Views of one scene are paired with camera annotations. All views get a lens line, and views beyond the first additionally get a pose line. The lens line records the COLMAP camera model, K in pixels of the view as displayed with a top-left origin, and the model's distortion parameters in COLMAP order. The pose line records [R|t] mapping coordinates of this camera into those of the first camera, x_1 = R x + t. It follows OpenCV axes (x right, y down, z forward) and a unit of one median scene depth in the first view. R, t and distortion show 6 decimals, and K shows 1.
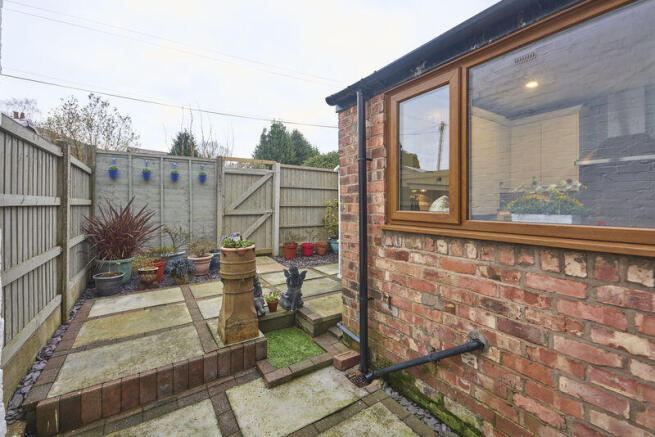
lens RADIAL K [[273.5, 0, 325.7], [0, 273.5, 198.6], [0, 0, 1]] dist [-0.000183, -0.000072]
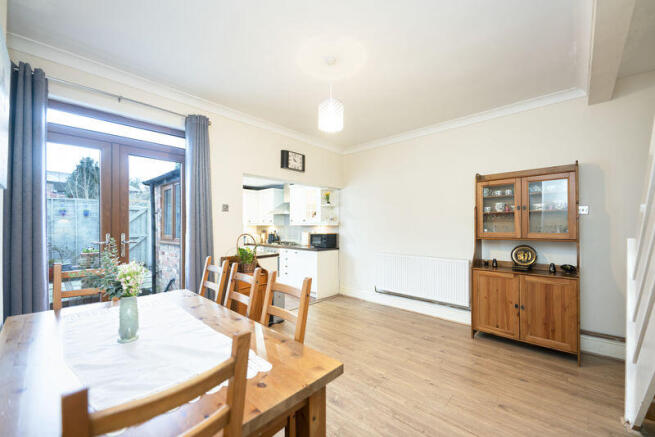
lens RADIAL K [[264.4, 0, 327.5], [0, 264.4, 218.5], [0, 0, 1]] dist [0.000760, 0.000027]
pose [[0.970312, 0.005321, 0.241798, 0.917725], [-0.002853, 0.999940, -0.010553, -0.068698], [-0.241840, 0.009550, 0.970269, -1.367687]]
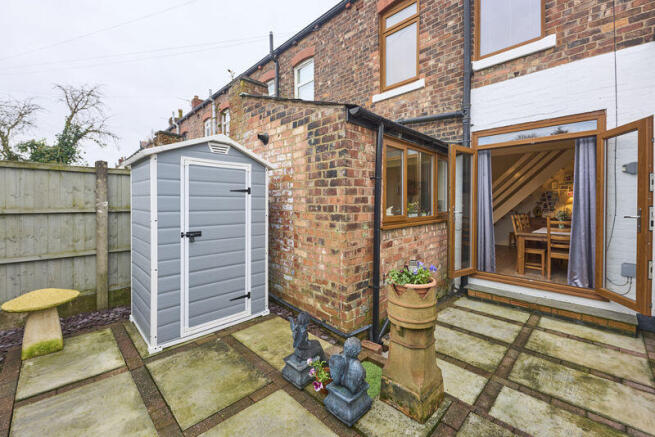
lens RADIAL K [[270.6, 0, 328.9], [0, 270.6, 211.1], [0, 0, 1]] dist [-0.000275, -0.000313]
pose [[-0.210903, -0.012343, 0.977429, -0.943494], [0.001529, 0.999915, 0.012957, -0.003961], [-0.977506, 0.004227, -0.210867, 1.338514]]
